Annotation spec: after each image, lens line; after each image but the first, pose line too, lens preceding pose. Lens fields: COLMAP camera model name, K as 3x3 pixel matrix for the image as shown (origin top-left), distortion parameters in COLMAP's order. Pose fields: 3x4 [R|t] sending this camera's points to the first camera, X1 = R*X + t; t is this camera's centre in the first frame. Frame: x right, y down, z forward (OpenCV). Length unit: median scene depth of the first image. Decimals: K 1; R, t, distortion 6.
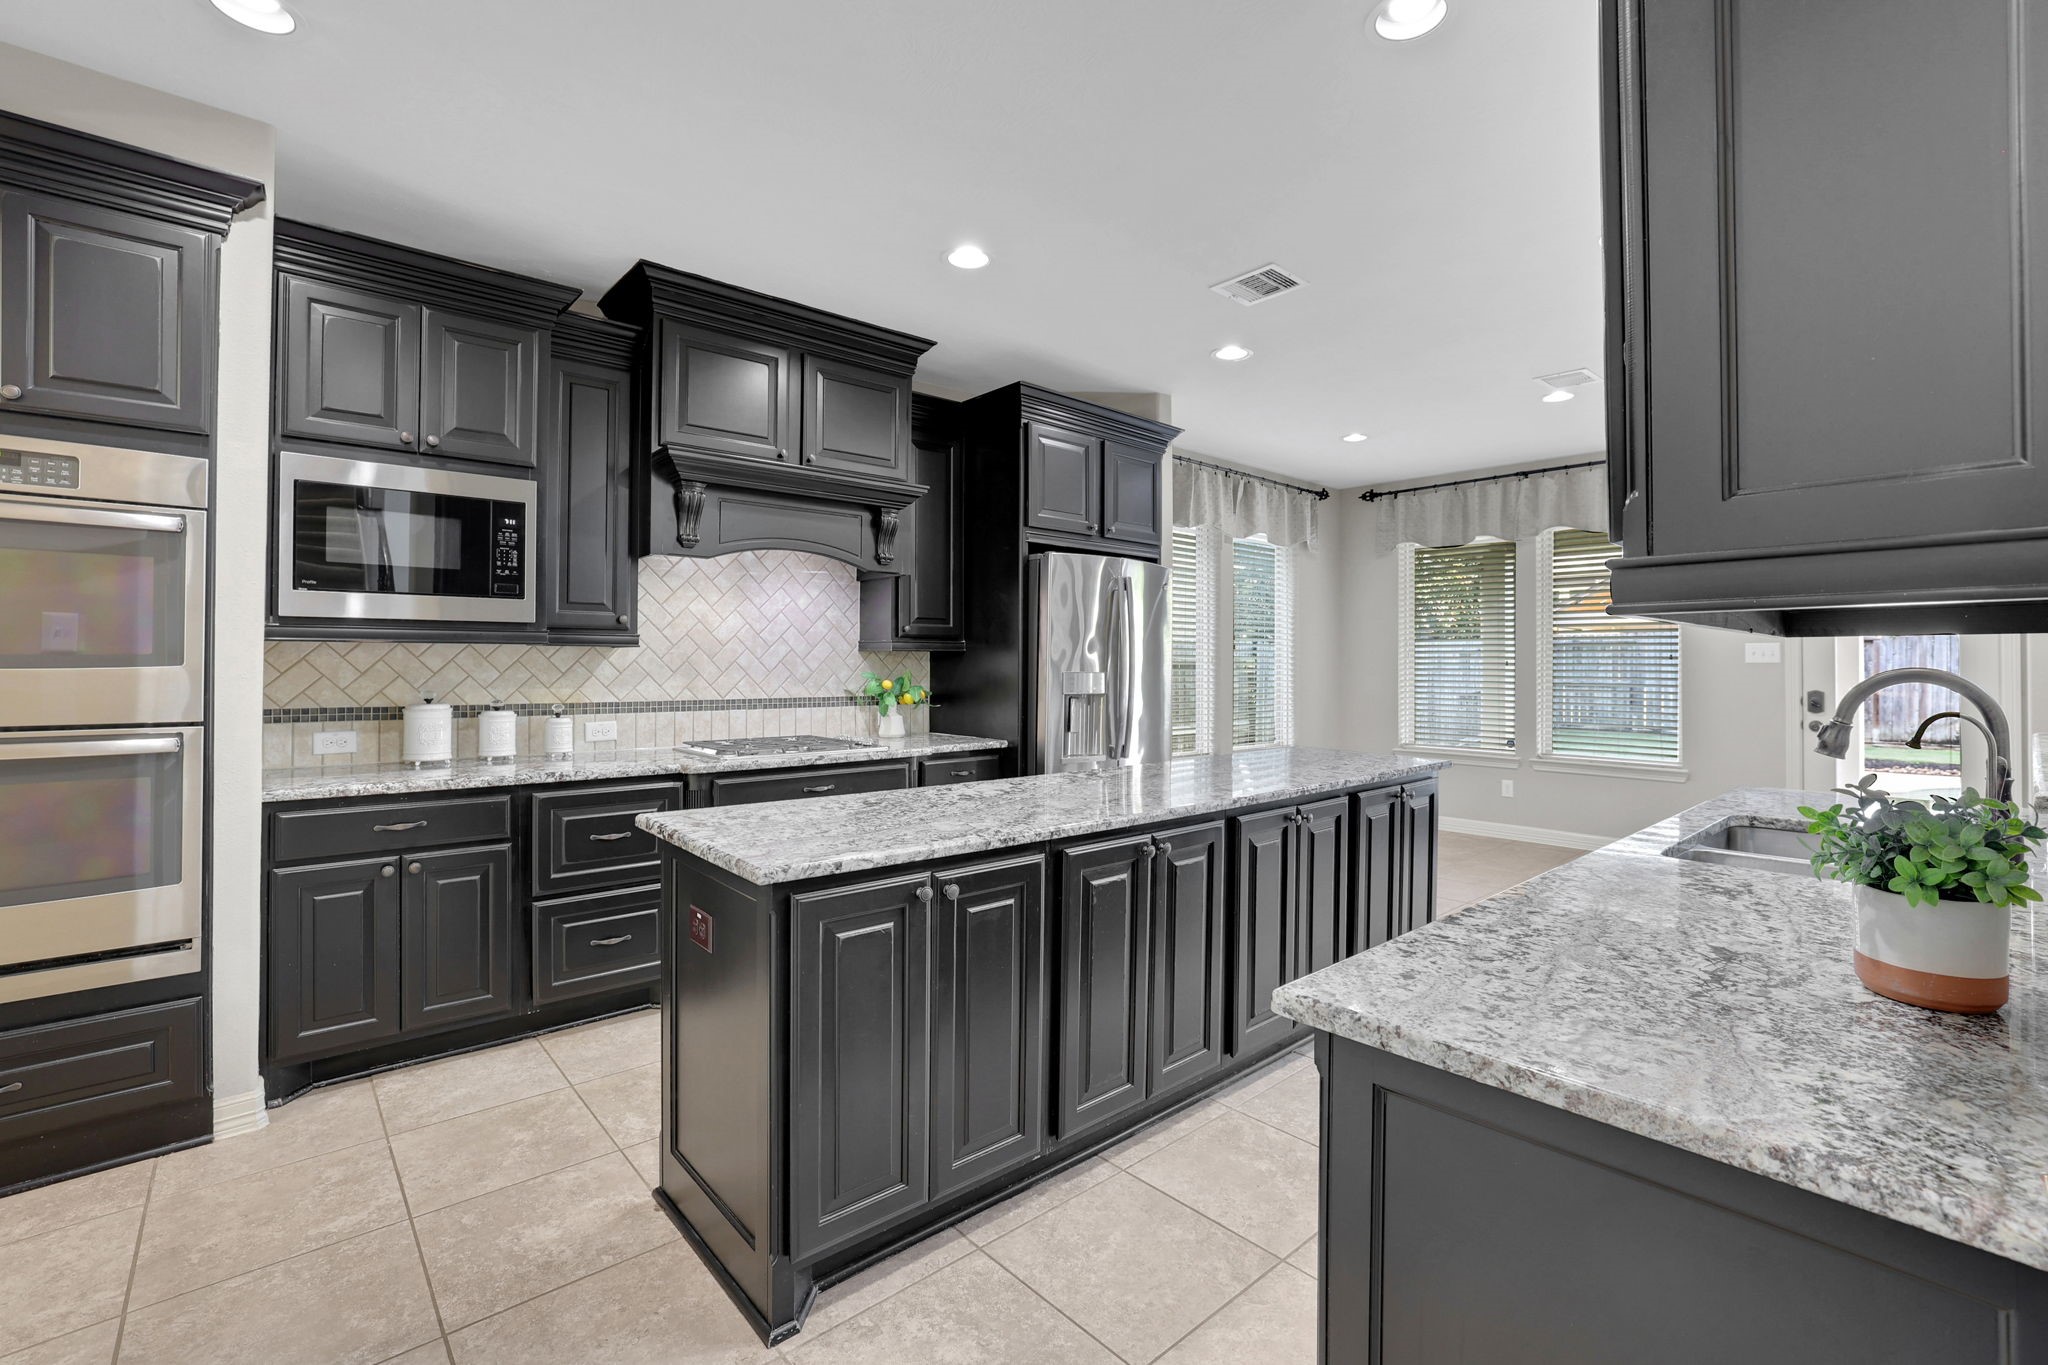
lens RADIAL K [[892.7, 0, 1029.8], [0, 892.7, 667.4], [0, 0, 1]] dist [0.000475, 0.000176]
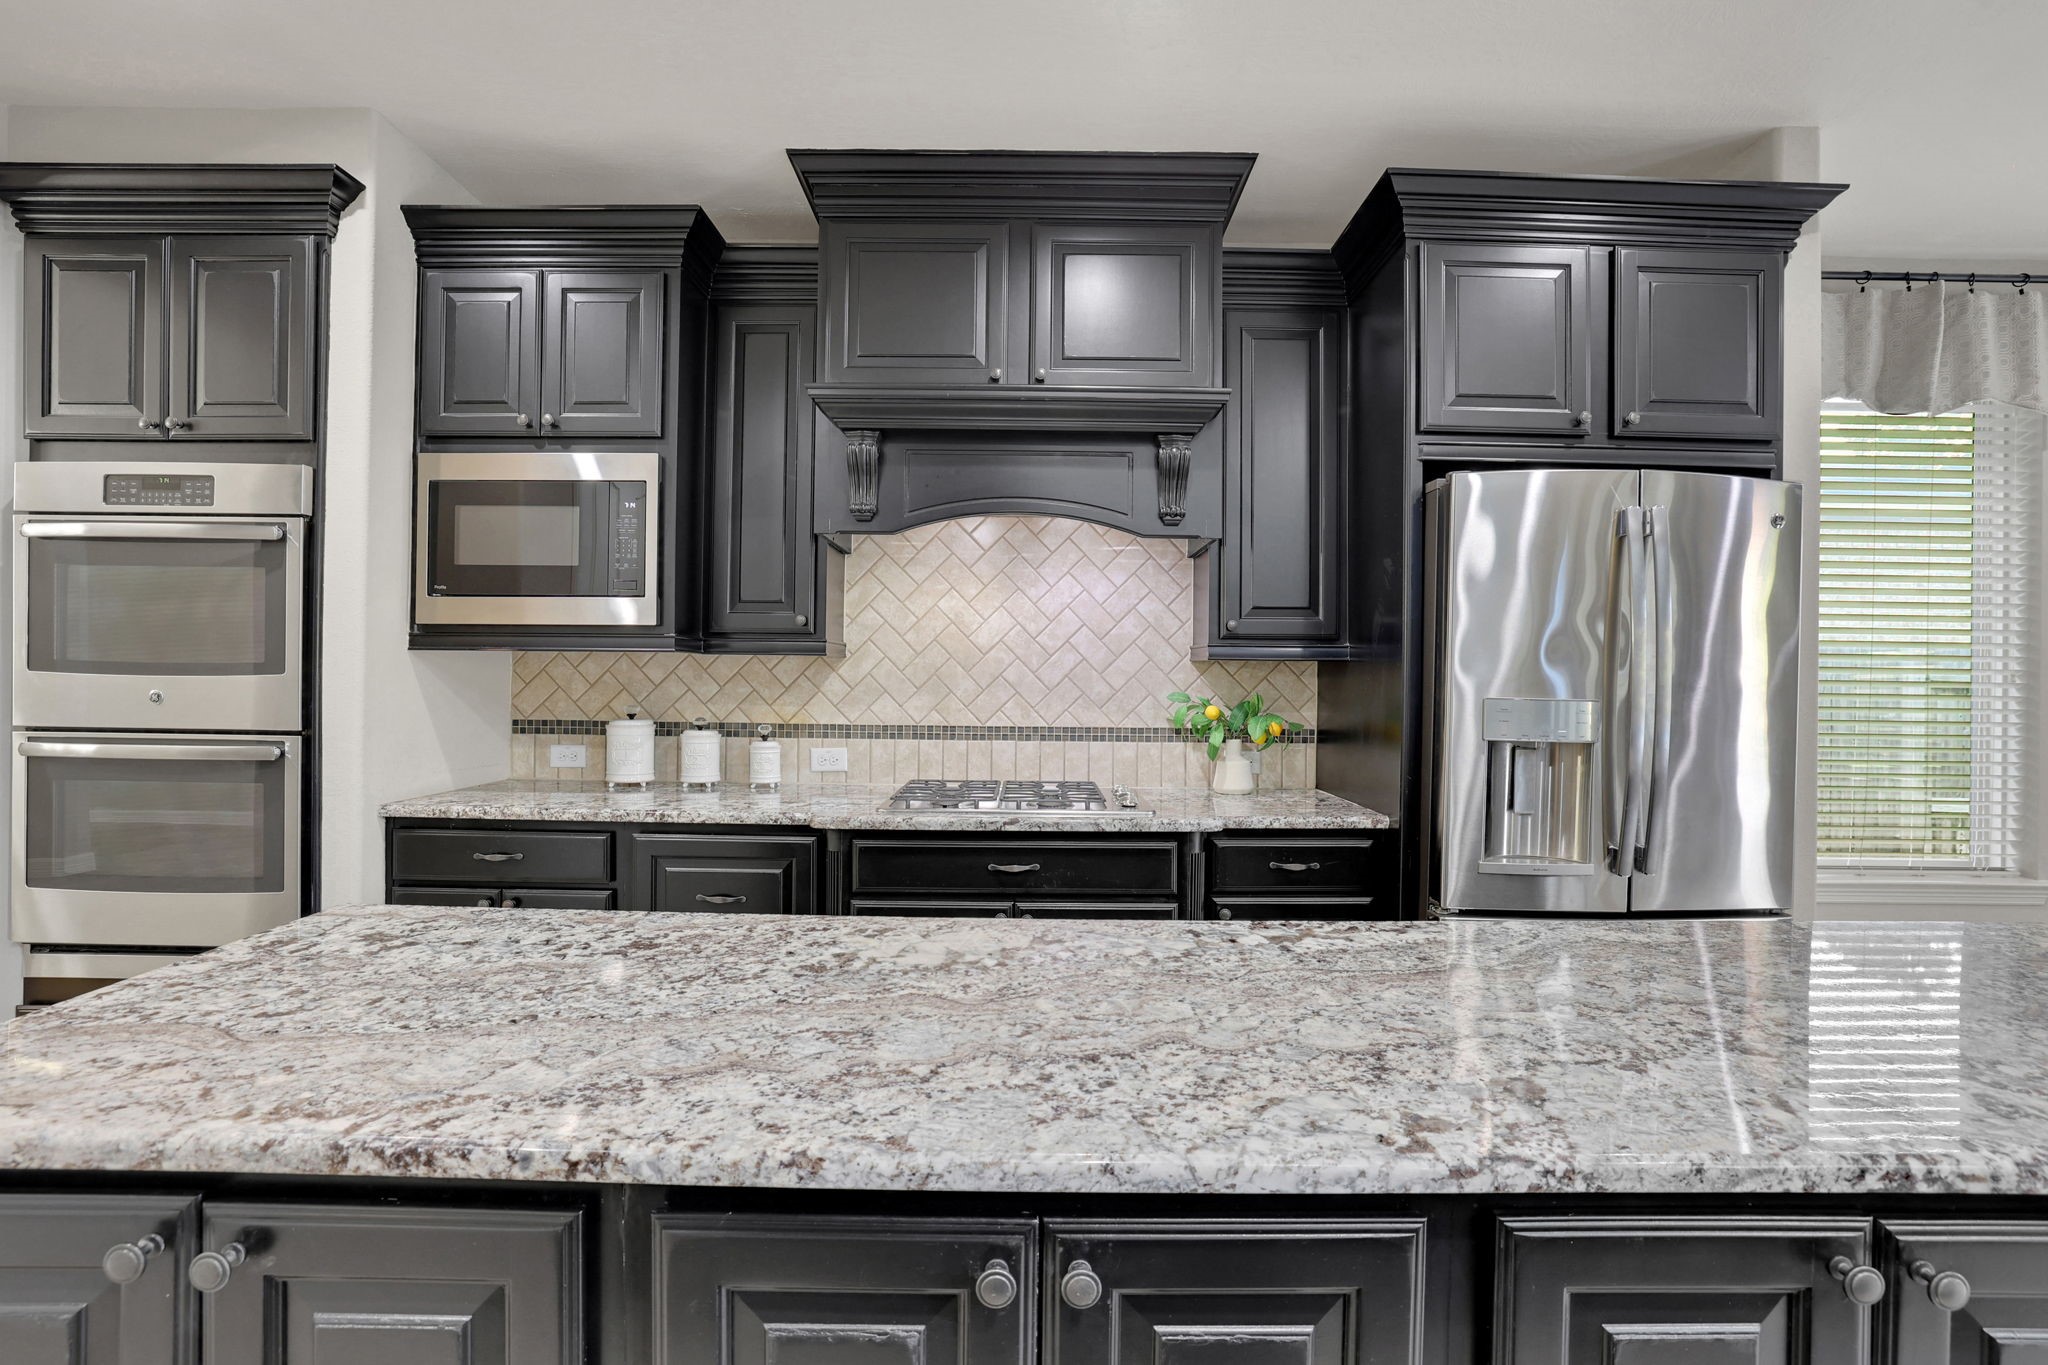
lens RADIAL K [[965.3, 0, 1024.0], [0, 965.3, 682.5], [0, 0, 1]] dist [-0.008638, -0.000139]
pose [[0.755834, 0.009279, -0.654697, 0.230497], [-0.011145, 0.999937, 0.001304, -0.002106], [0.654668, 0.006311, 0.755890, 0.445065]]
